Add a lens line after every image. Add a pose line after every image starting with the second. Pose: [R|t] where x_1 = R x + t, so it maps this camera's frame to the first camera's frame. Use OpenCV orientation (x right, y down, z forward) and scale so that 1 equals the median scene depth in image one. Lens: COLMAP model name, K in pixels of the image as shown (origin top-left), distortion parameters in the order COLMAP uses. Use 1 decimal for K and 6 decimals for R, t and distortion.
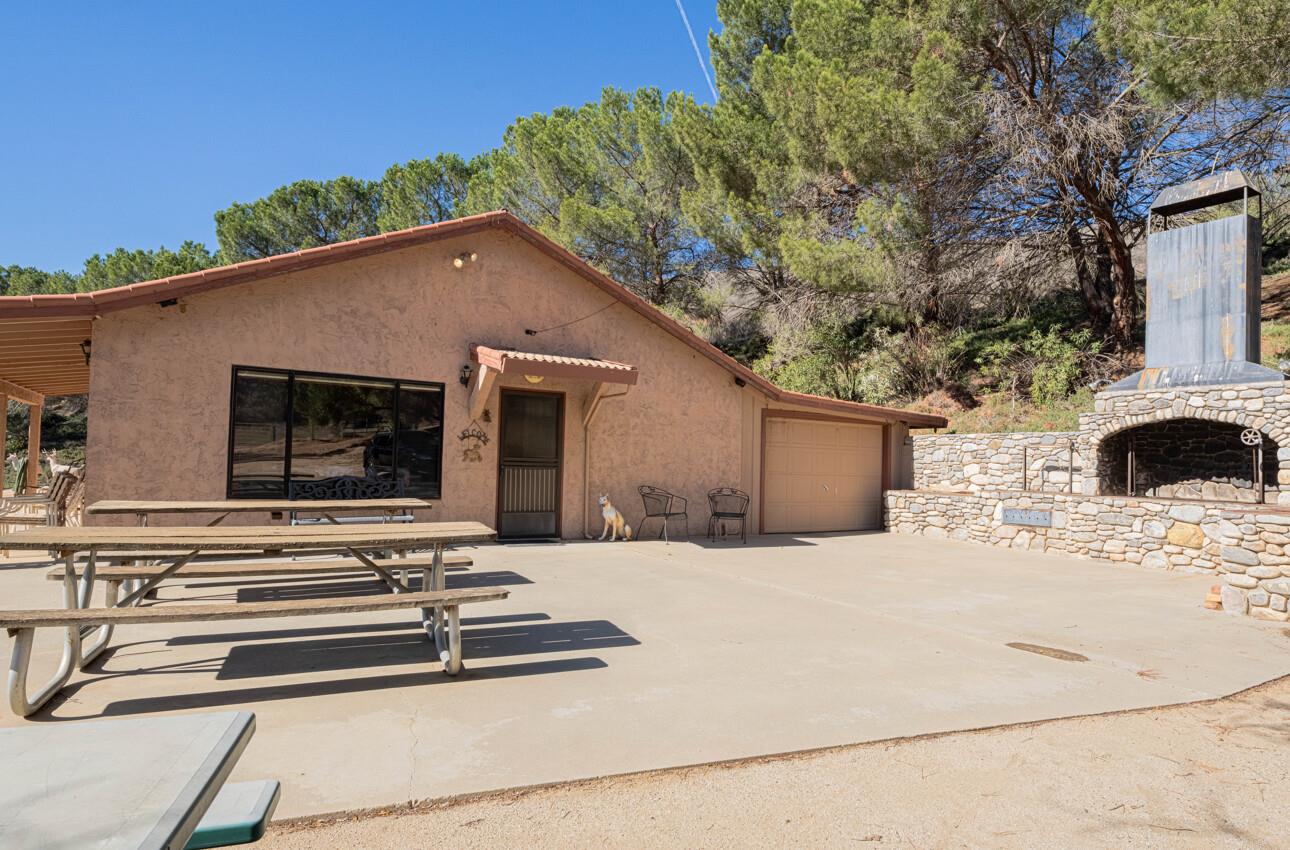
lens RADIAL K [[827.8, 0, 598.7], [0, 827.8, 426.3], [0, 0, 1]] dist [0.015213, 0.000147]
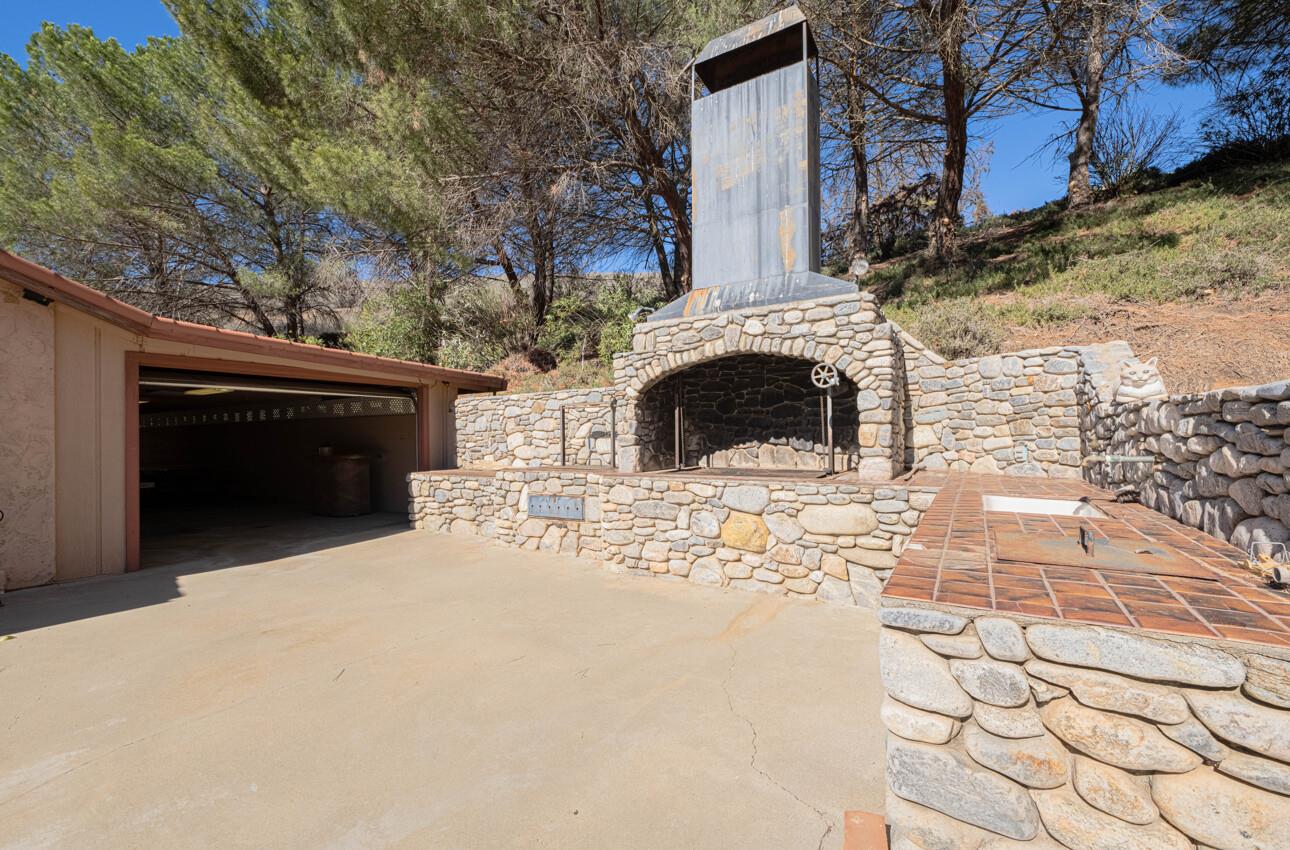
lens RADIAL K [[559.0, 0, 645.0], [0, 559.0, 425.0], [0, 0, 1]] dist [0.002215, 0.000057]
pose [[0.898475, -0.034451, 0.437671, 0.413666], [0.022856, 0.999235, 0.031735, 0.030391], [-0.438430, -0.018510, 0.898575, 0.597037]]
